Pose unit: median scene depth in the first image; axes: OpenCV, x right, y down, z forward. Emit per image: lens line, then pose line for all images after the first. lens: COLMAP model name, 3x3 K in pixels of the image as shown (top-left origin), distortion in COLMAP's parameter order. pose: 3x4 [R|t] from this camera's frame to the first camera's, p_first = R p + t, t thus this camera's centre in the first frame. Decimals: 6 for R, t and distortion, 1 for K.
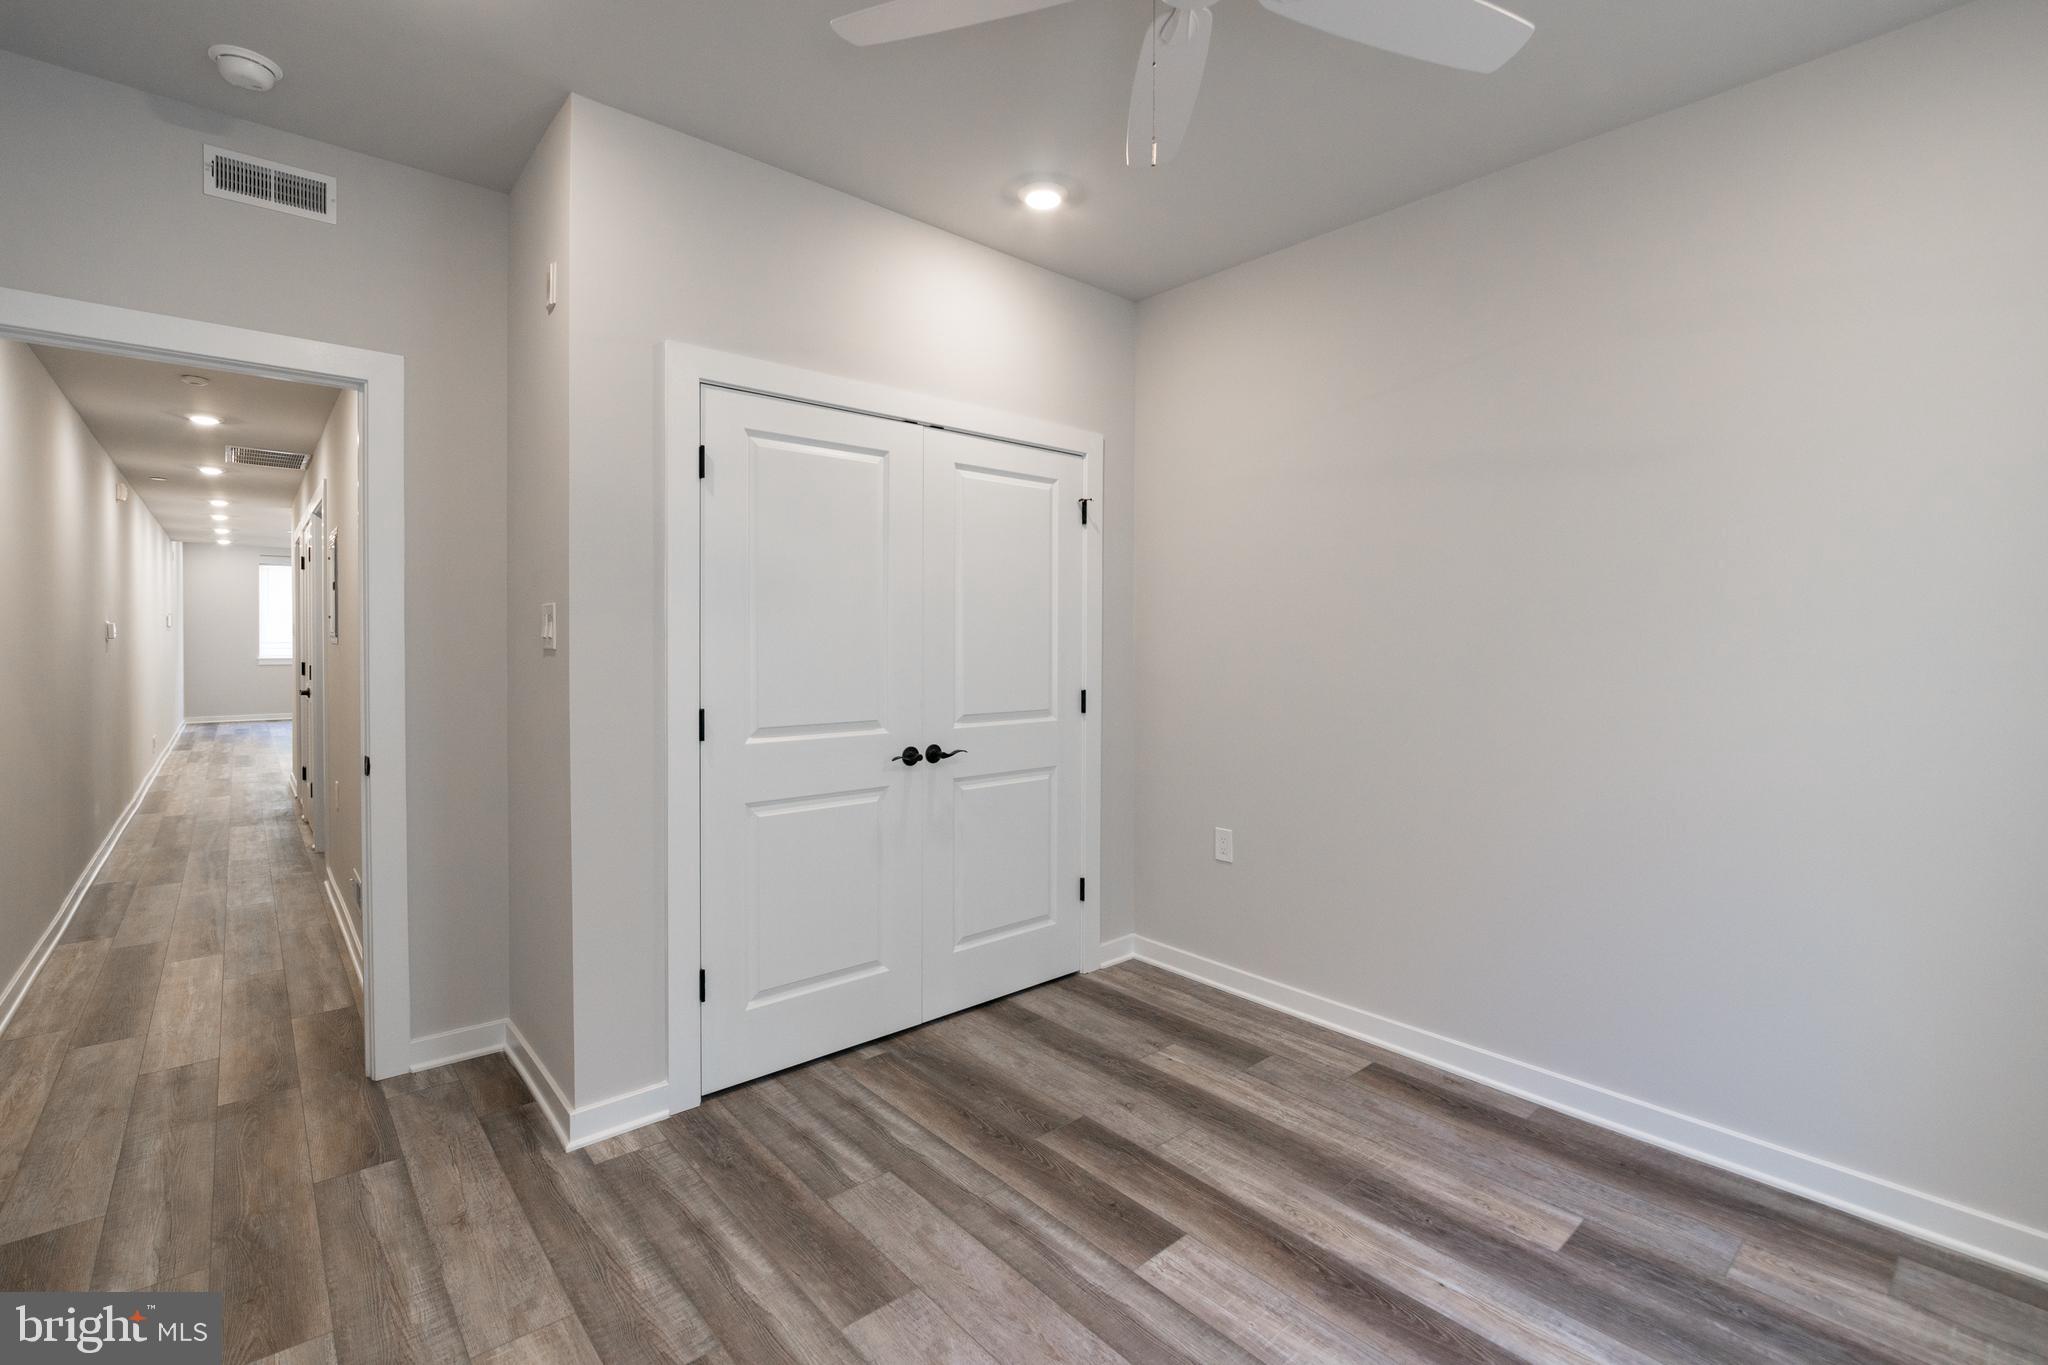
lens RADIAL K [[914.2, 0, 1024.5], [0, 914.2, 655.9], [0, 0, 1]] dist [-0.004500, 0.000313]
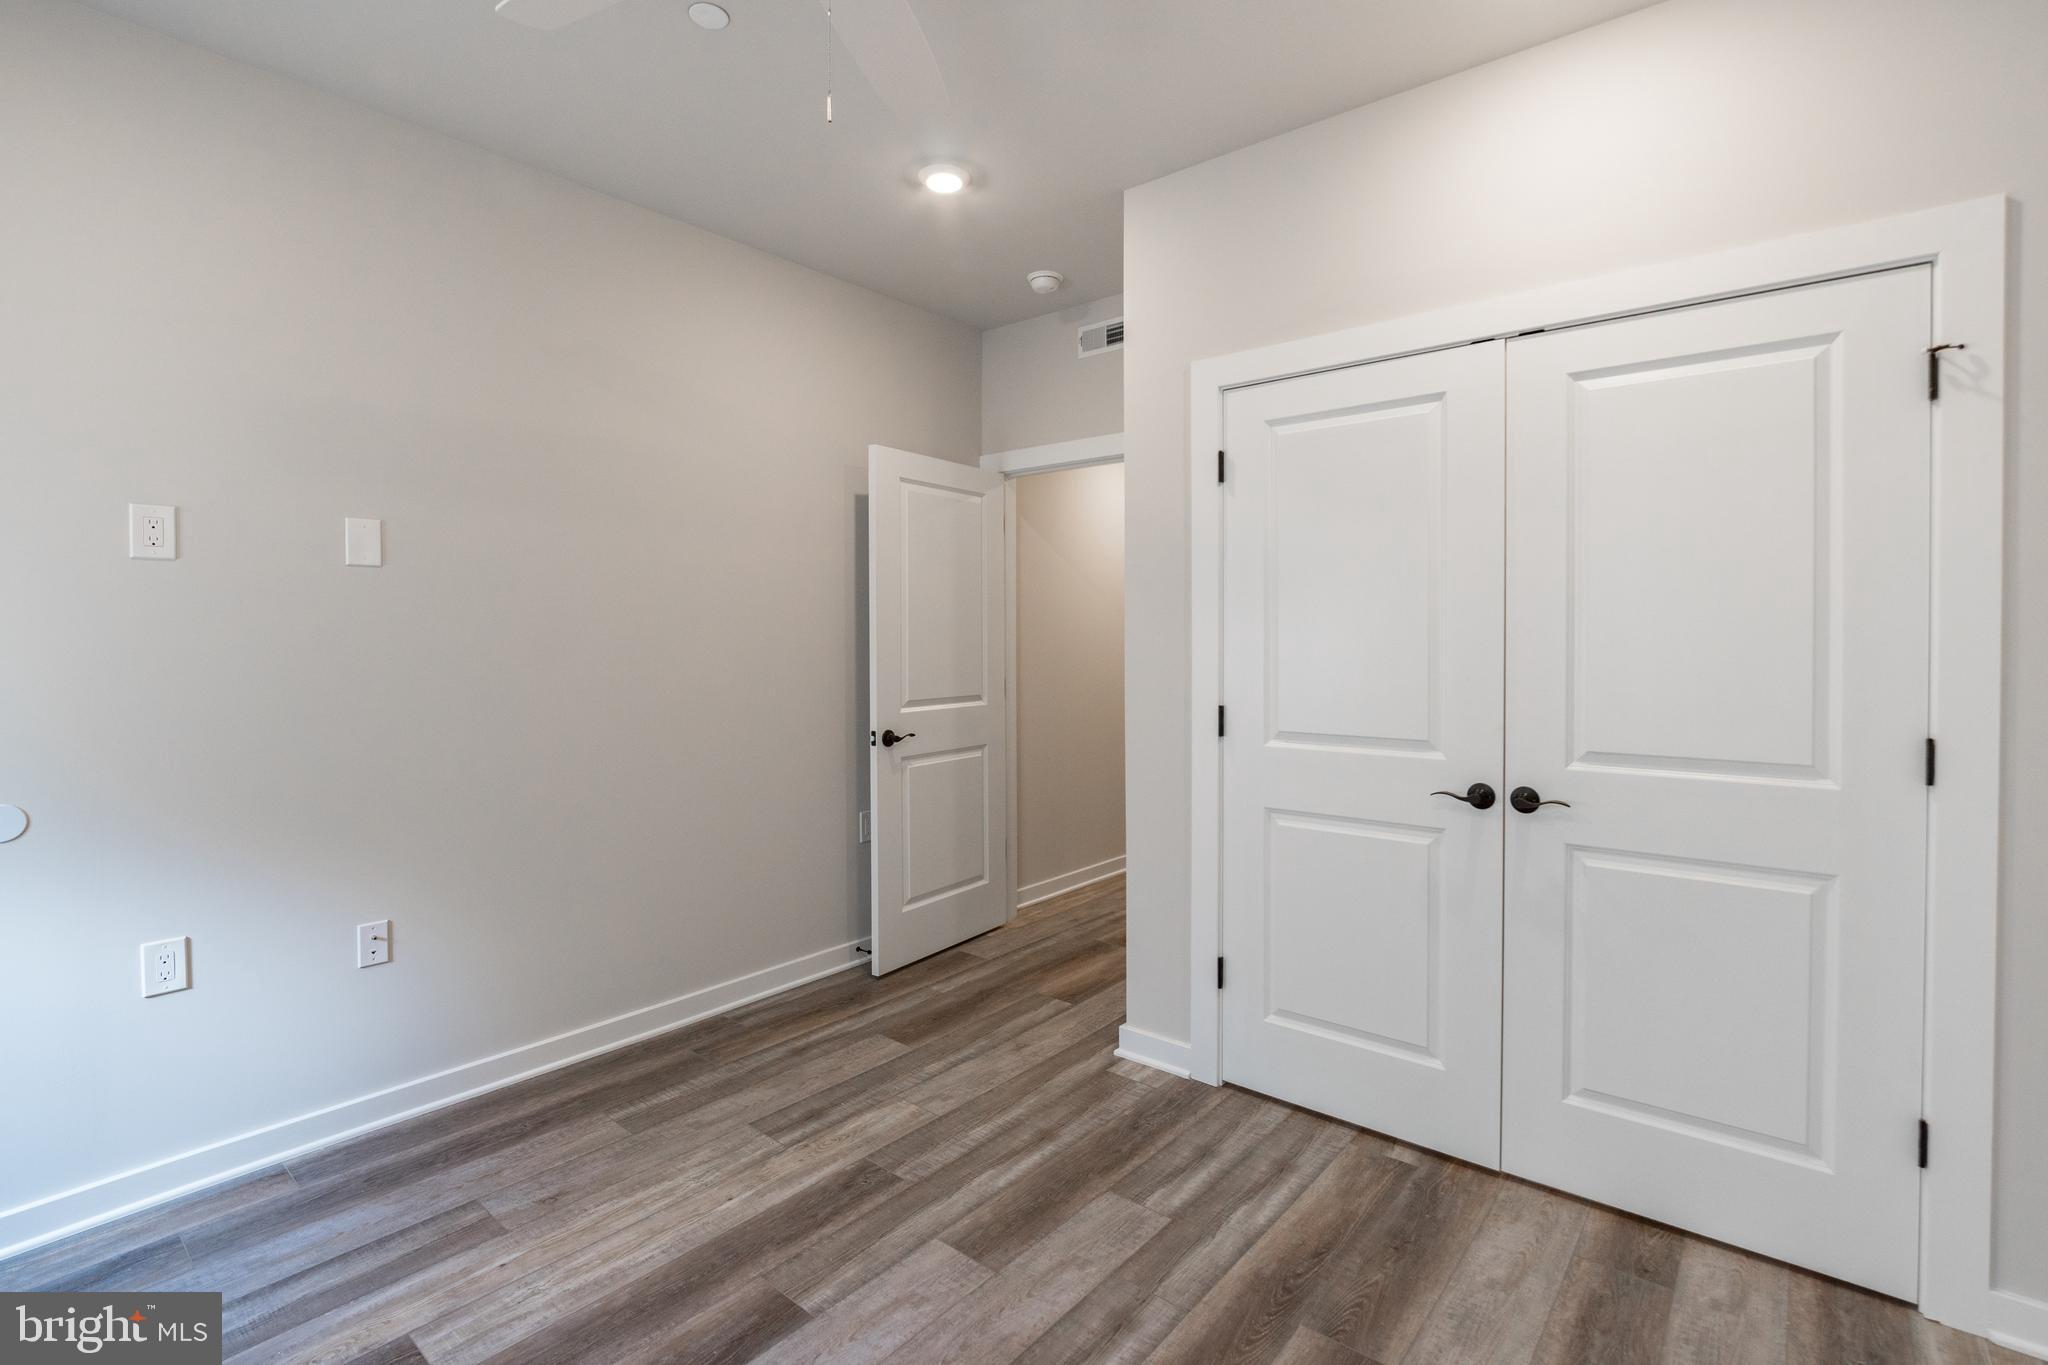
lens RADIAL K [[919.6, 0, 1038.5], [0, 919.6, 657.8], [0, 0, 1]] dist [-0.007154, 0.000770]
pose [[0.180023, 0.012479, -0.983583, 0.672959], [-0.021041, 0.999740, 0.008833, -0.000372], [0.983437, 0.019105, 0.180238, 0.646920]]
